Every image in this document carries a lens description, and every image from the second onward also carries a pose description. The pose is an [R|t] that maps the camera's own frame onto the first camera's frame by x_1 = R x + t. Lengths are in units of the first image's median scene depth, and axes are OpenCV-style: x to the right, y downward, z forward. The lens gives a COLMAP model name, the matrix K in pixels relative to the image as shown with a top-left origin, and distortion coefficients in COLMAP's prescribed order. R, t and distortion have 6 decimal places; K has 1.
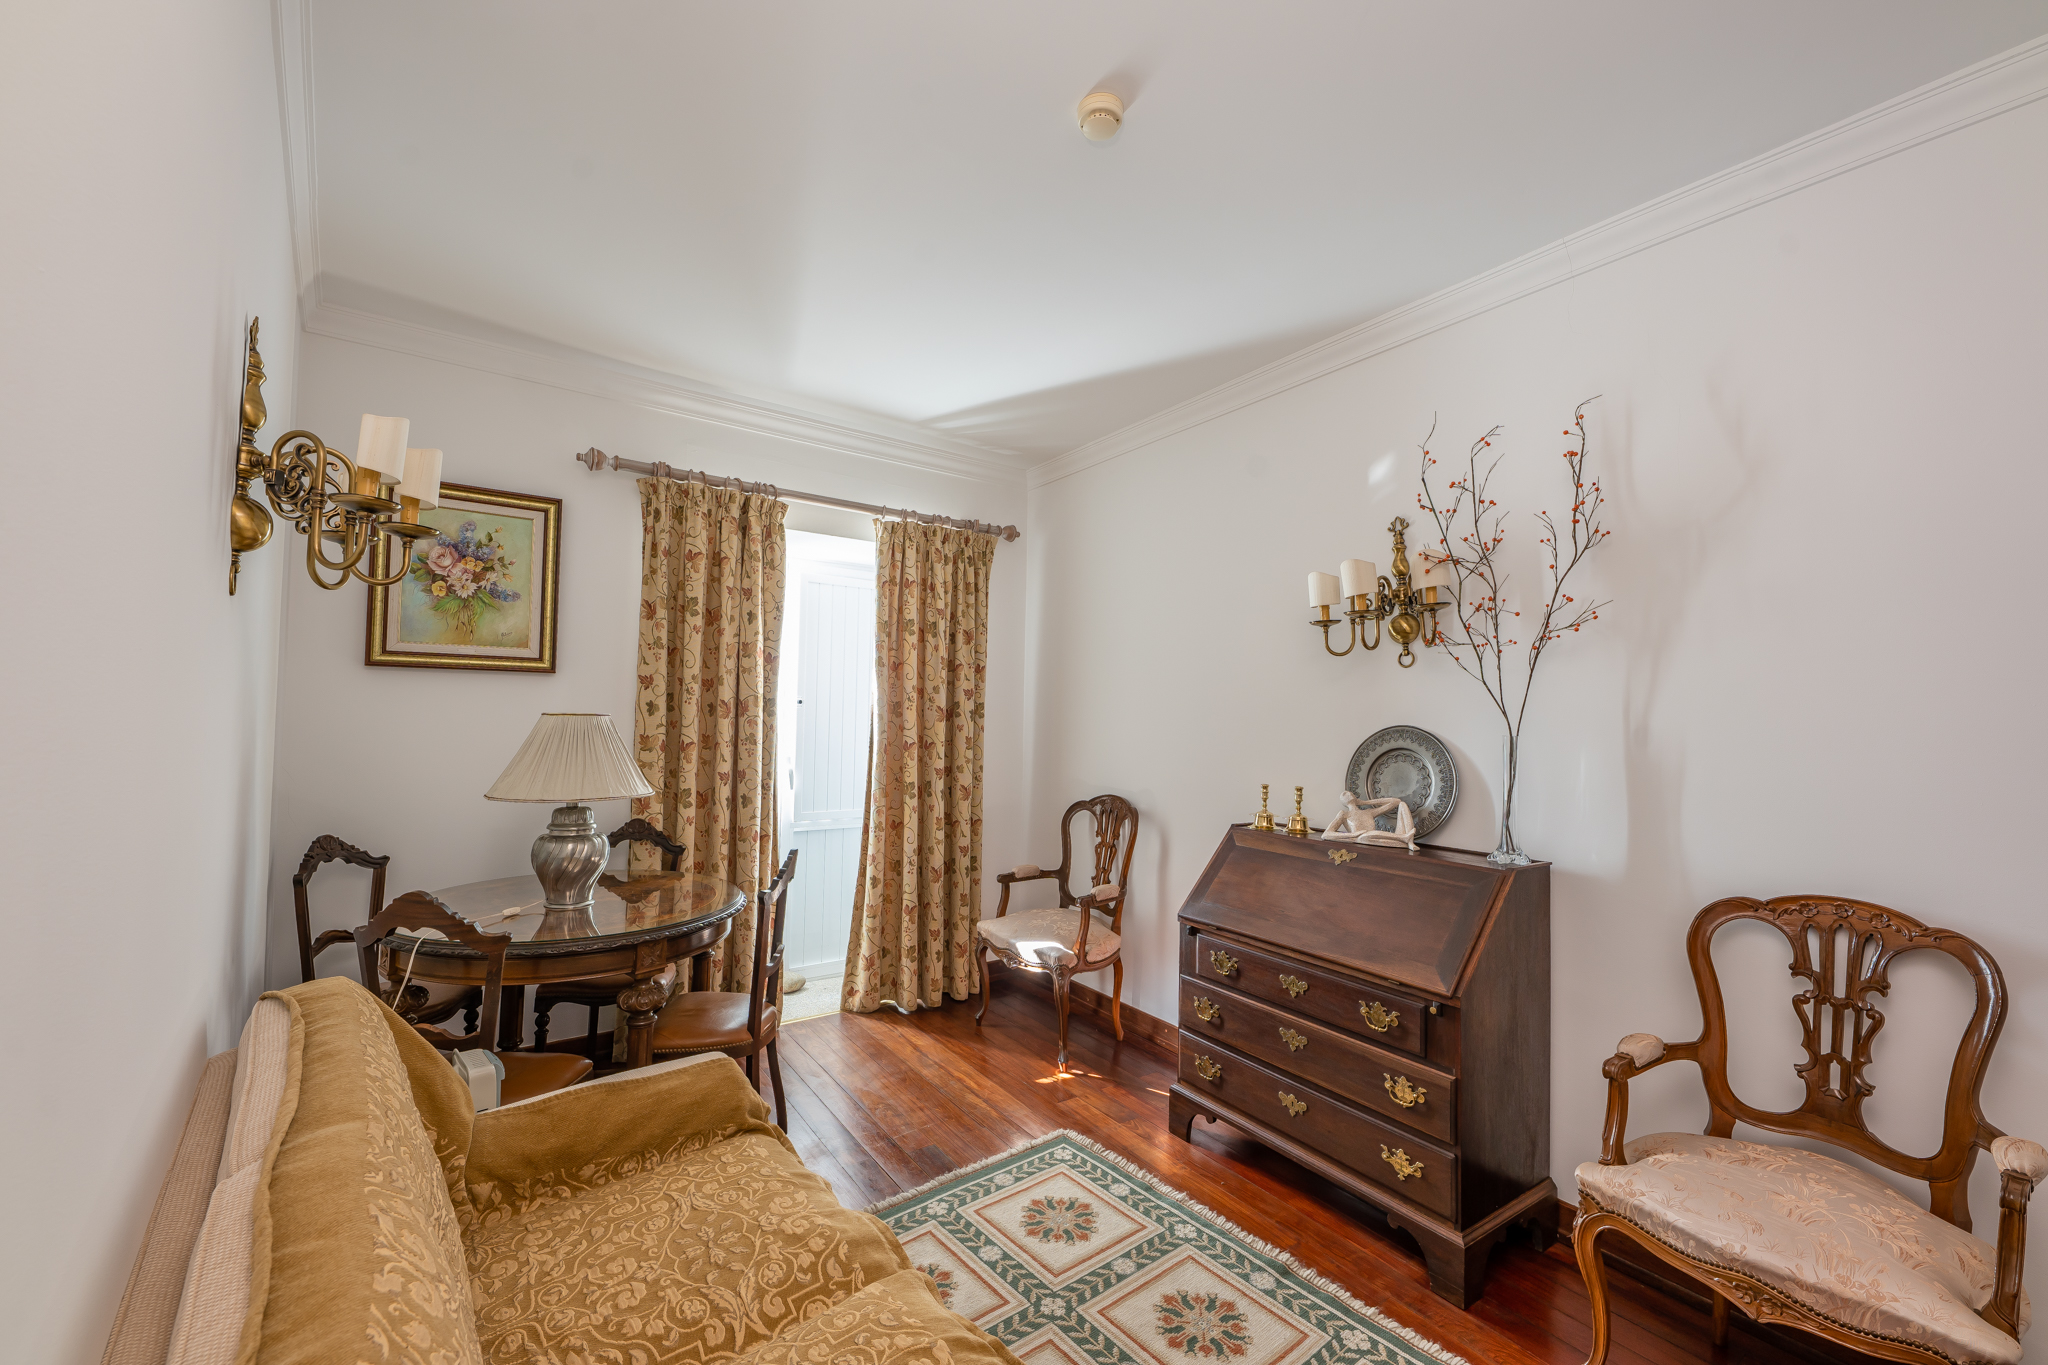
lens RADIAL K [[824.3, 0, 1016.0], [0, 824.3, 687.2], [0, 0, 1]] dist [0.017968, -0.010112]
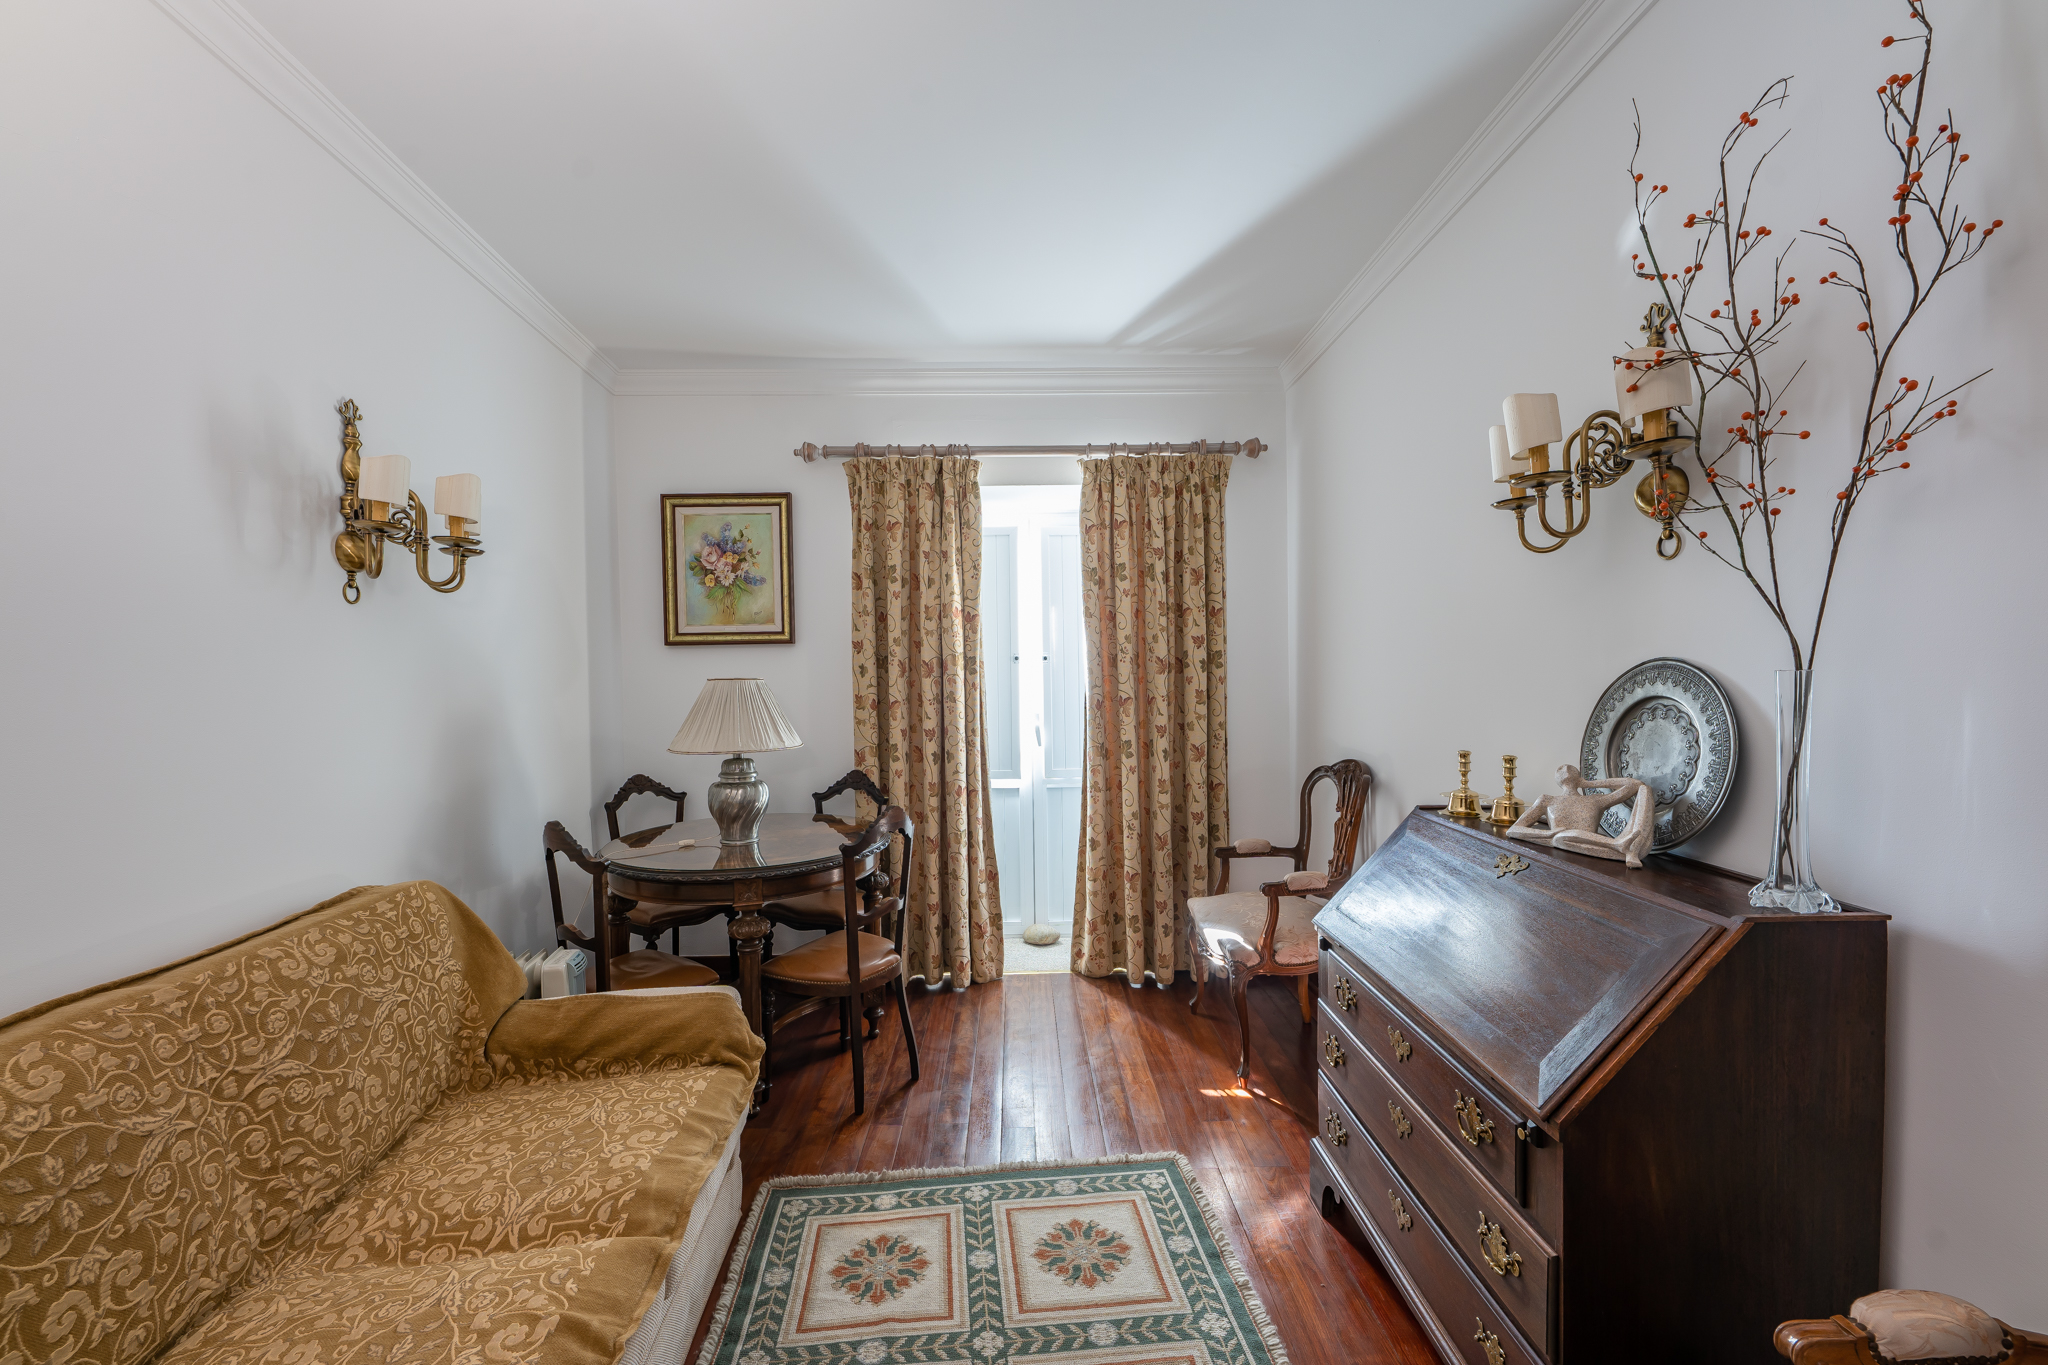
lens RADIAL K [[824.3, 0, 1016.0], [0, 824.3, 687.2], [0, 0, 1]] dist [0.017968, -0.010112]
pose [[0.829270, -0.022591, -0.558392, 0.327820], [0.052835, 0.997876, 0.038093, 0.015745], [0.556345, -0.061092, 0.828702, 0.193049]]
